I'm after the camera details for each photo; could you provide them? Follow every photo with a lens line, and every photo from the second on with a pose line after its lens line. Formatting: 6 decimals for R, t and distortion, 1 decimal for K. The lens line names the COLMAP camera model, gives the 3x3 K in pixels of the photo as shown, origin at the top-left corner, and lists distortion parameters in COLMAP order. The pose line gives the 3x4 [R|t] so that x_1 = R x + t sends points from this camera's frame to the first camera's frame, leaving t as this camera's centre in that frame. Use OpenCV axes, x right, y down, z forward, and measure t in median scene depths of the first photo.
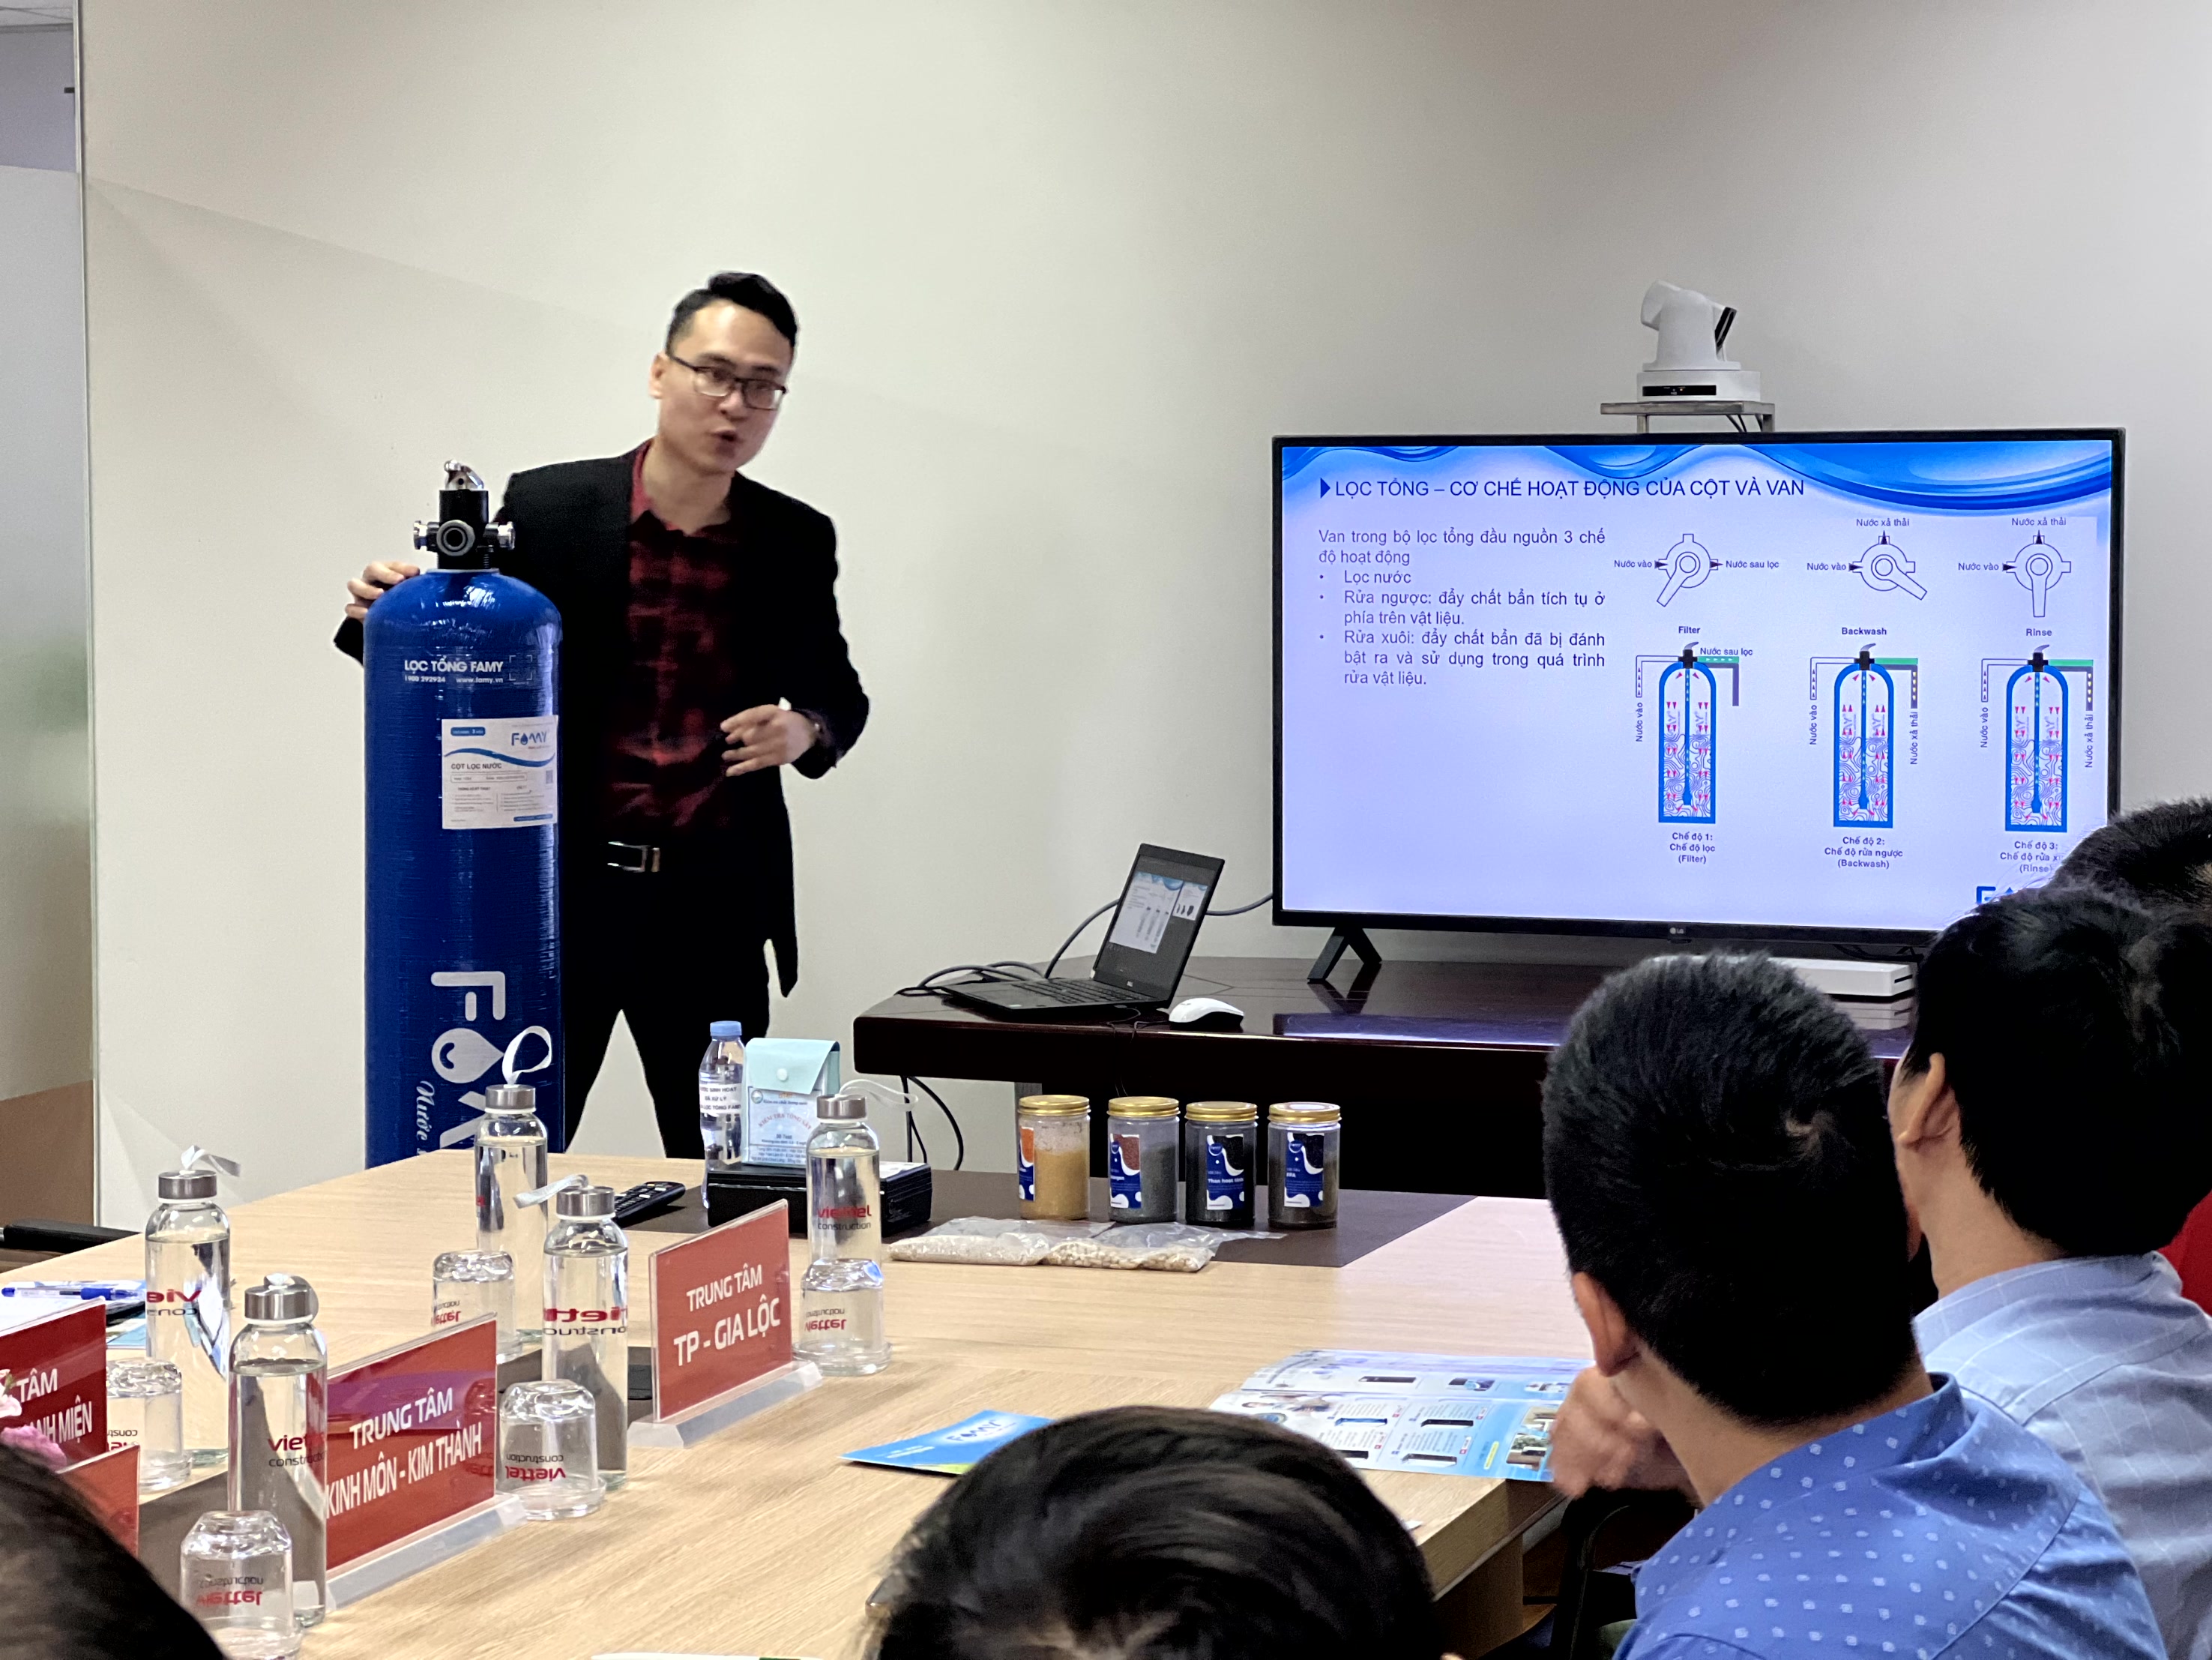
lens RADIAL K [[4938.5, 0, 1119.1], [0, 4938.5, 785.1], [0, 0, 1]] dist [0.205953, 0.000000]
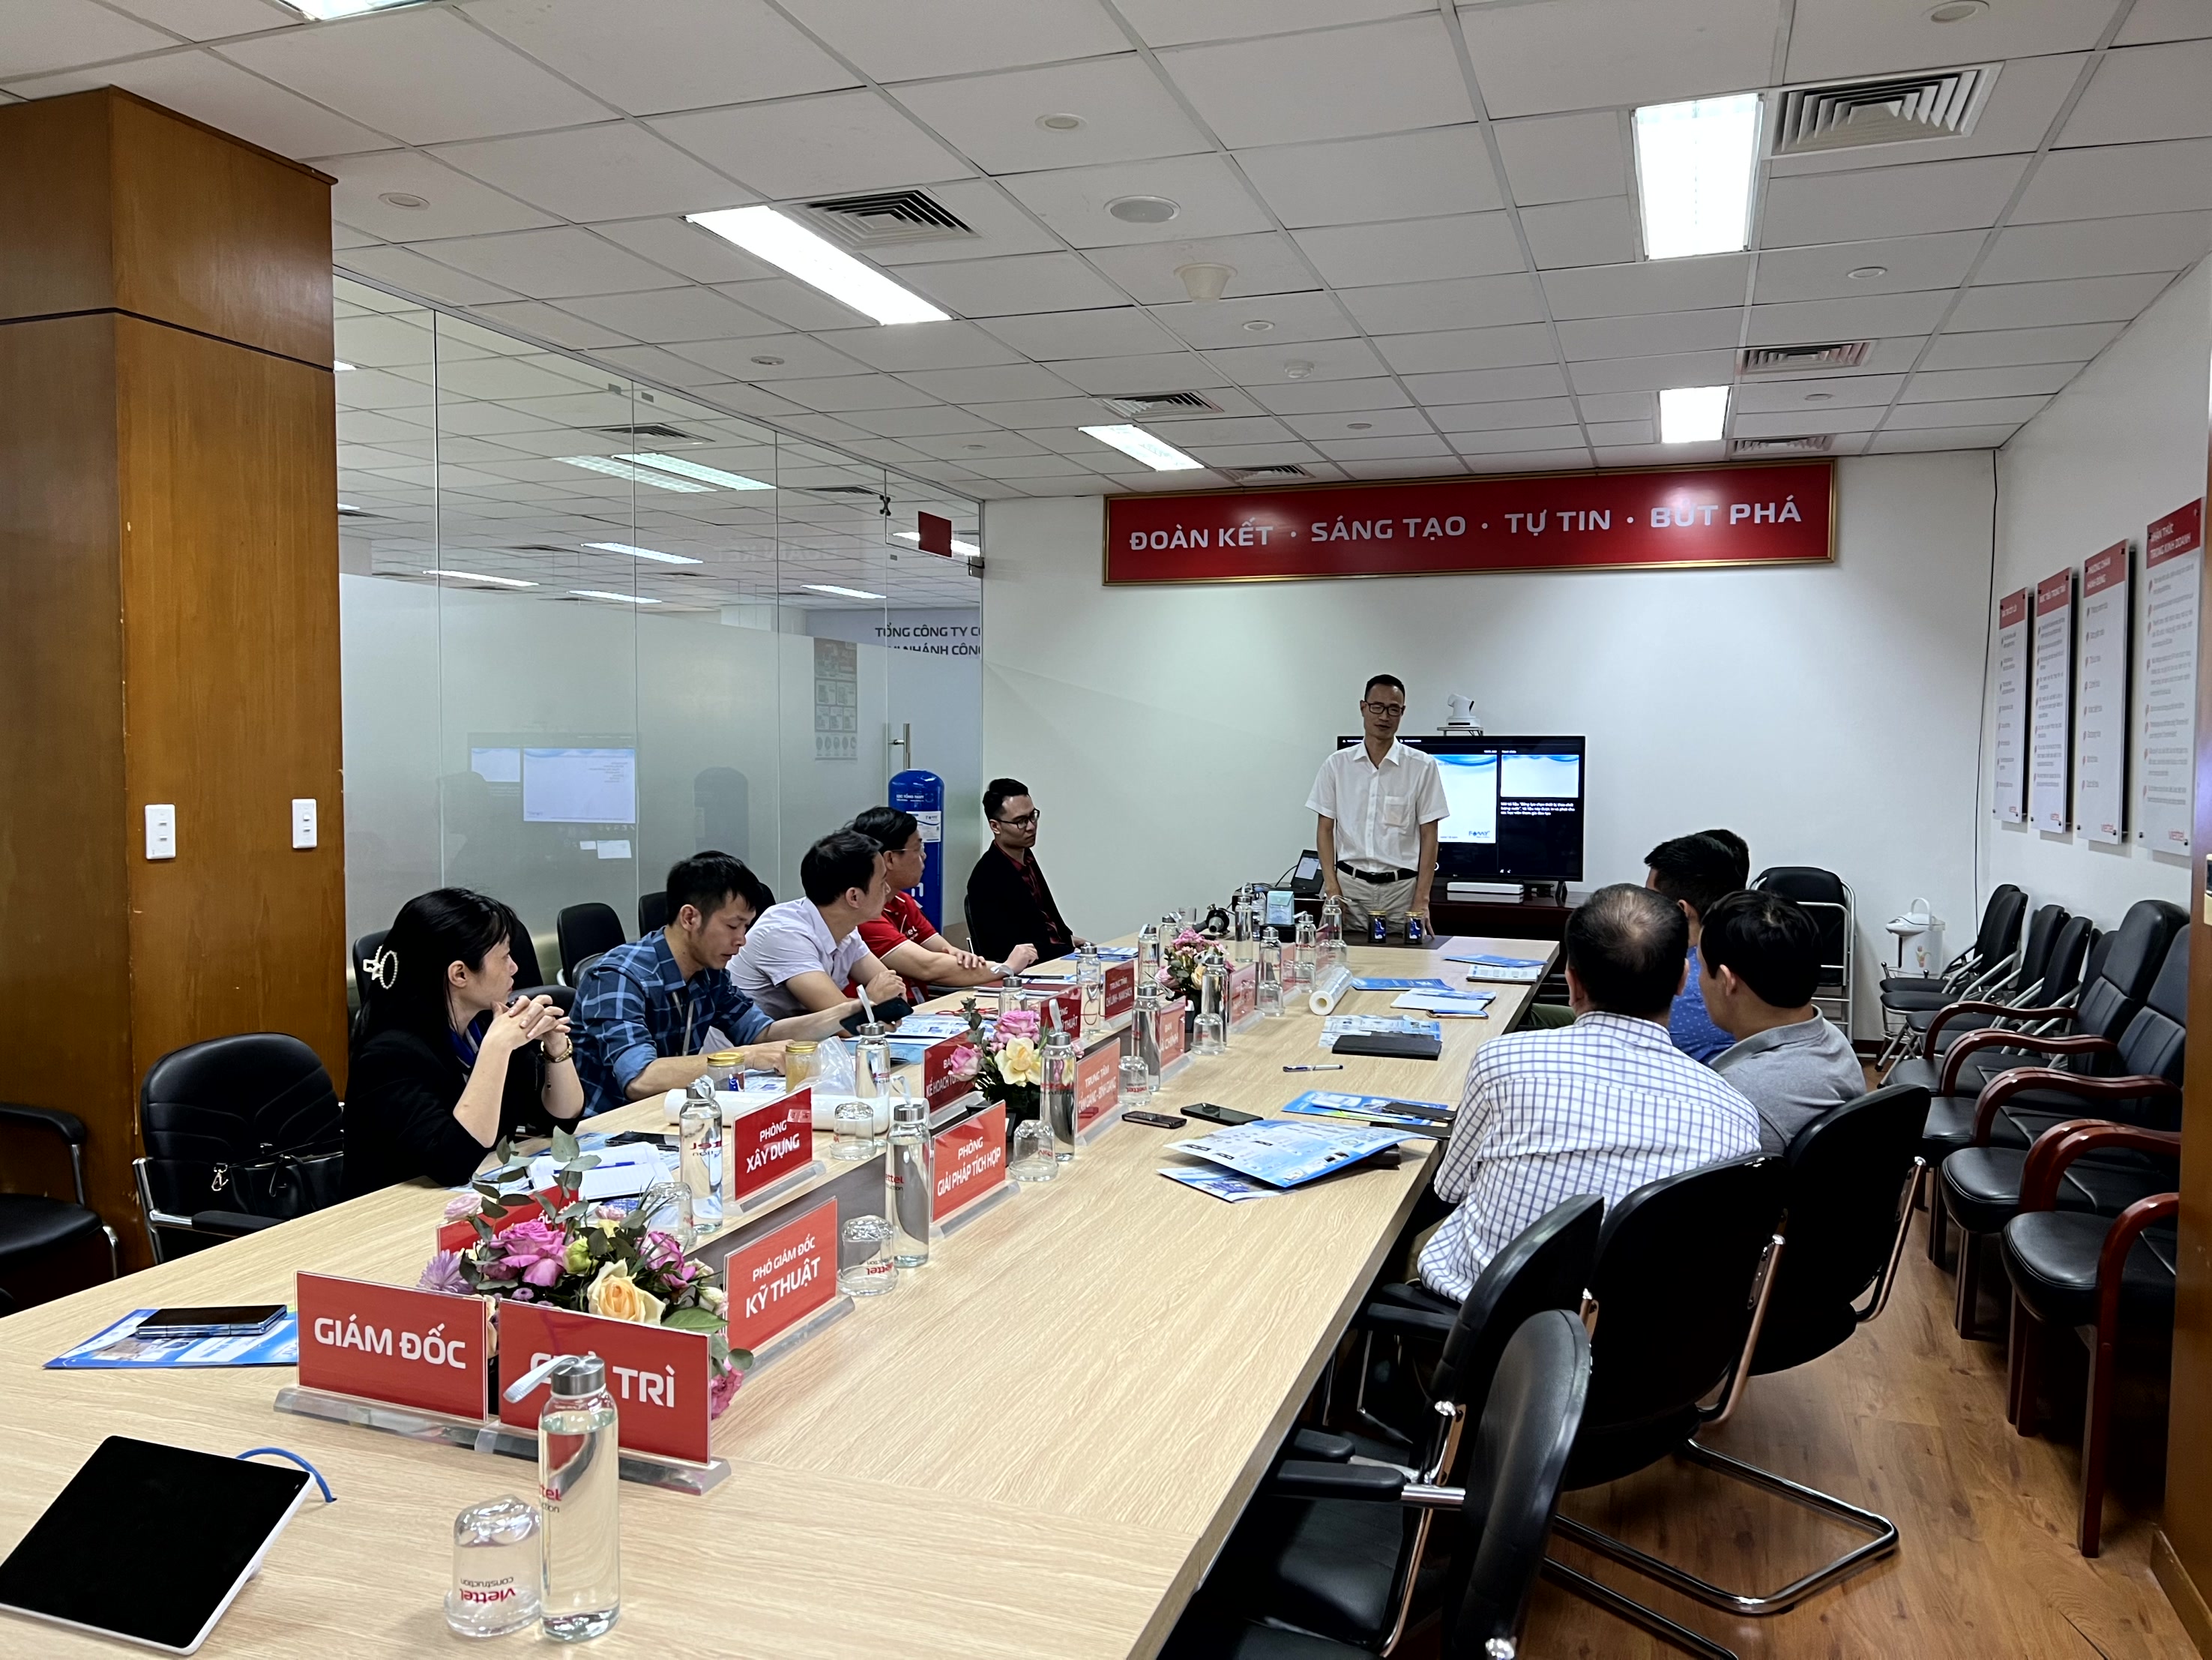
lens RADIAL K [[1661.9, 0, 1117.6], [0, 1661.9, 831.8], [0, 0, 1]] dist [0.061943, -0.068968]
pose [[0.999822, 0.007948, 0.017094, -0.165083], [-0.007676, 0.999844, -0.015931, 0.020988], [-0.017218, 0.015797, 0.999727, -0.210249]]
